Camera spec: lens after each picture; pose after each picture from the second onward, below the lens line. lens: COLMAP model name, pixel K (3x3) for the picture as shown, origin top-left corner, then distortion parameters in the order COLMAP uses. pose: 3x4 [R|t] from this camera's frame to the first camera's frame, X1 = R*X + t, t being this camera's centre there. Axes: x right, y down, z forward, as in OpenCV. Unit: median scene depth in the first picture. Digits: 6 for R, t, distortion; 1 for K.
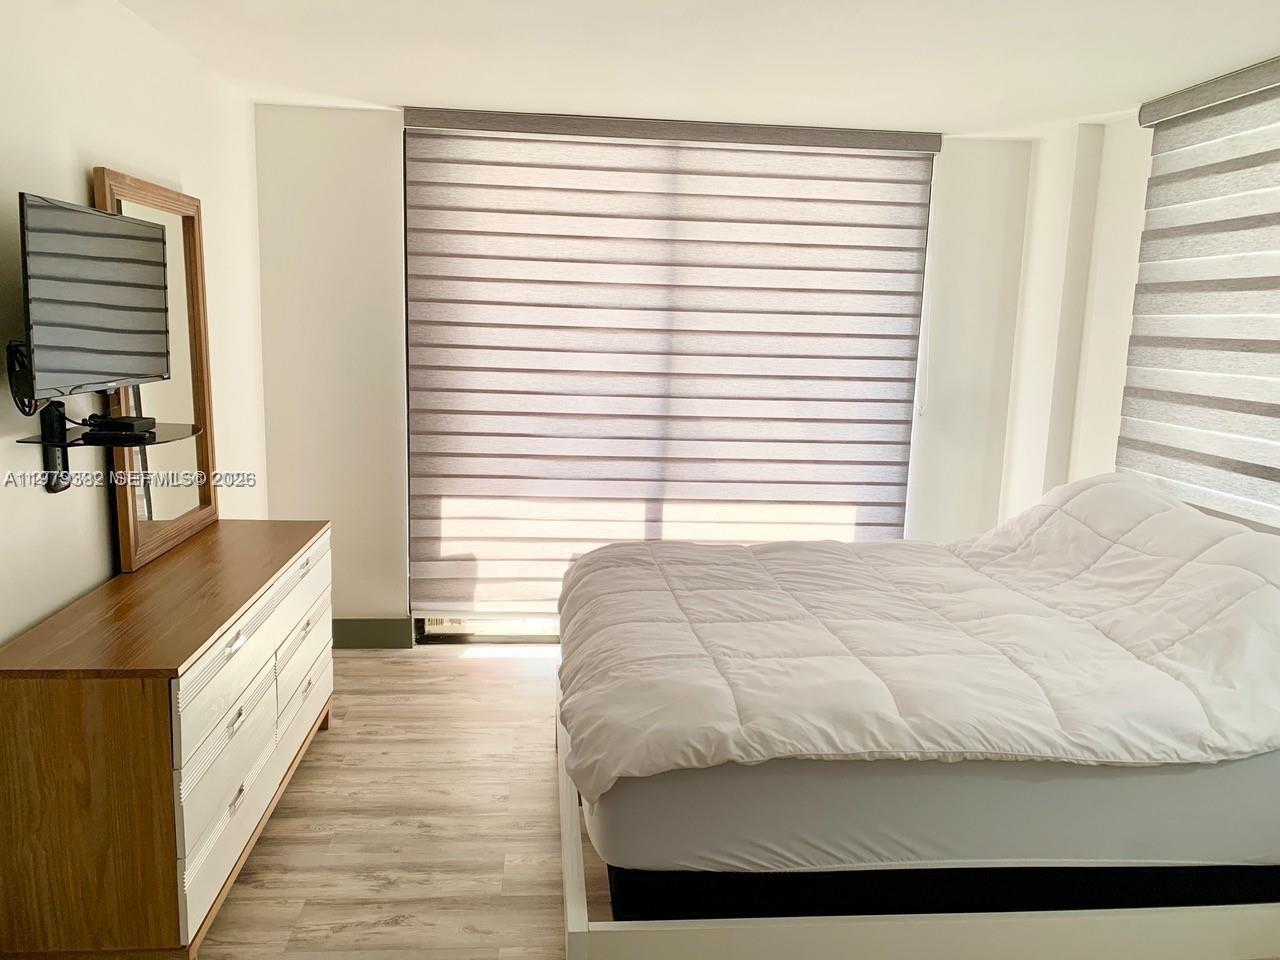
lens RADIAL K [[983.9, 0, 617.3], [0, 983.9, 476.9], [0, 0, 1]] dist [0.049695, -0.057186]
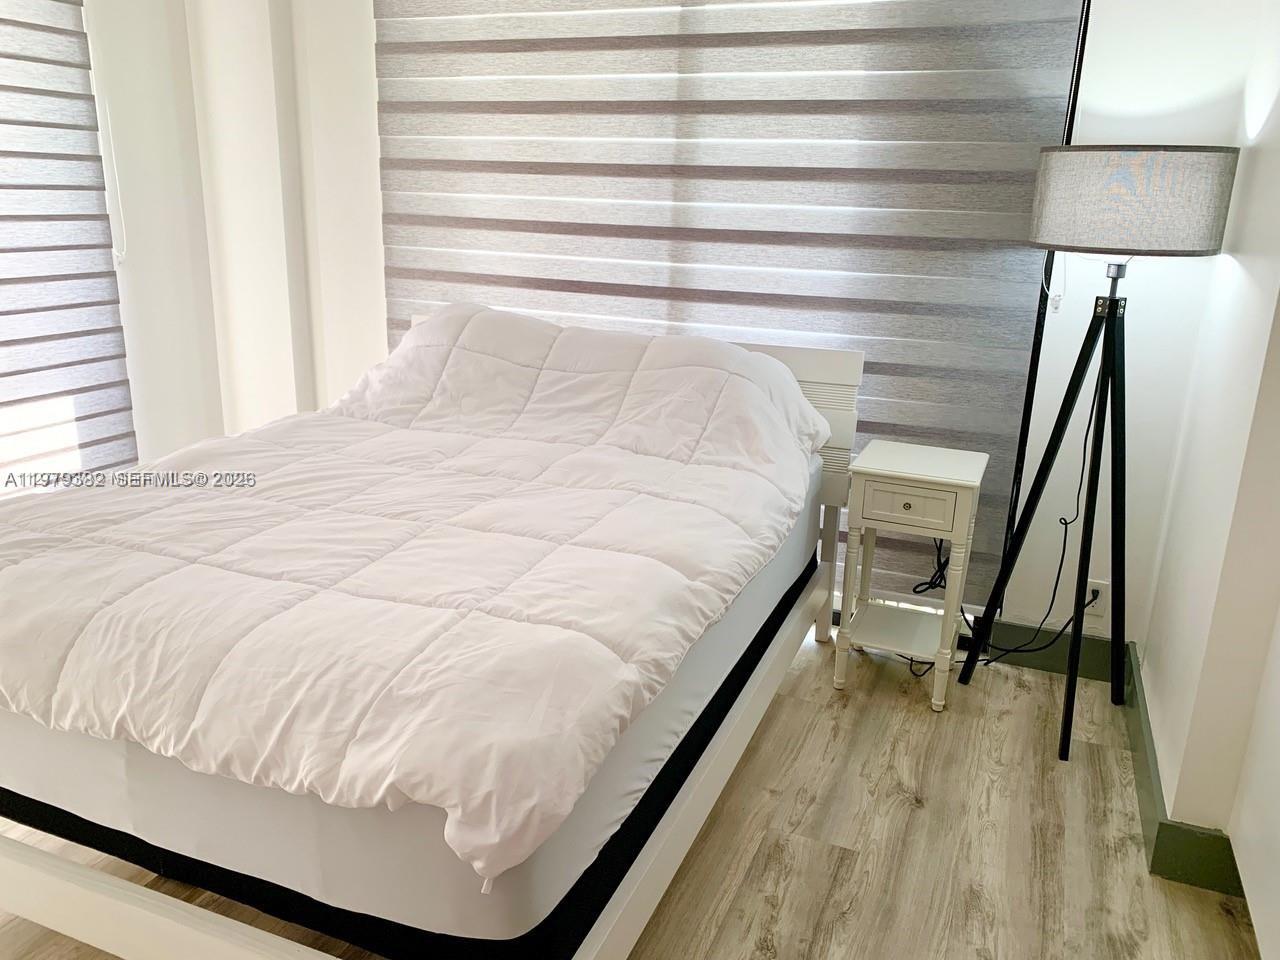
lens RADIAL K [[987.7, 0, 640.0], [0, 987.7, 480.0], [0, 0, 1]] dist [0.050397, -0.064636]
pose [[0.442751, -0.268705, 0.855435, -0.340838], [0.126050, 0.963219, 0.237321, -0.050172], [-0.887741, 0.002753, 0.460336, 0.426769]]
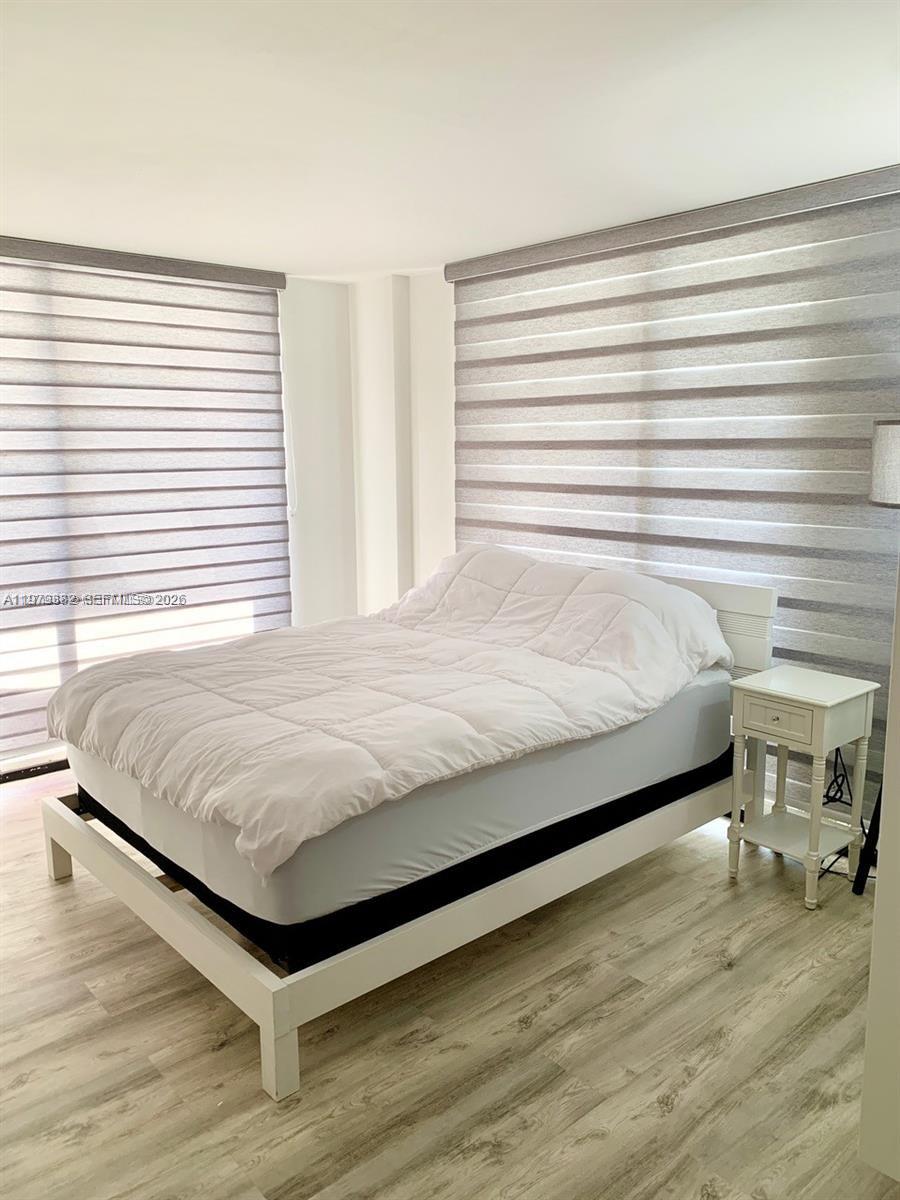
lens RADIAL K [[924.8, 0, 450.0], [0, 924.8, 600.0], [0, 0, 1]] dist [0.057334, -0.063845]
pose [[0.796112, -0.138507, 0.589086, -0.309339], [0.126343, 0.990045, 0.062037, -0.012382], [-0.591814, 0.025038, 0.805686, 0.015898]]
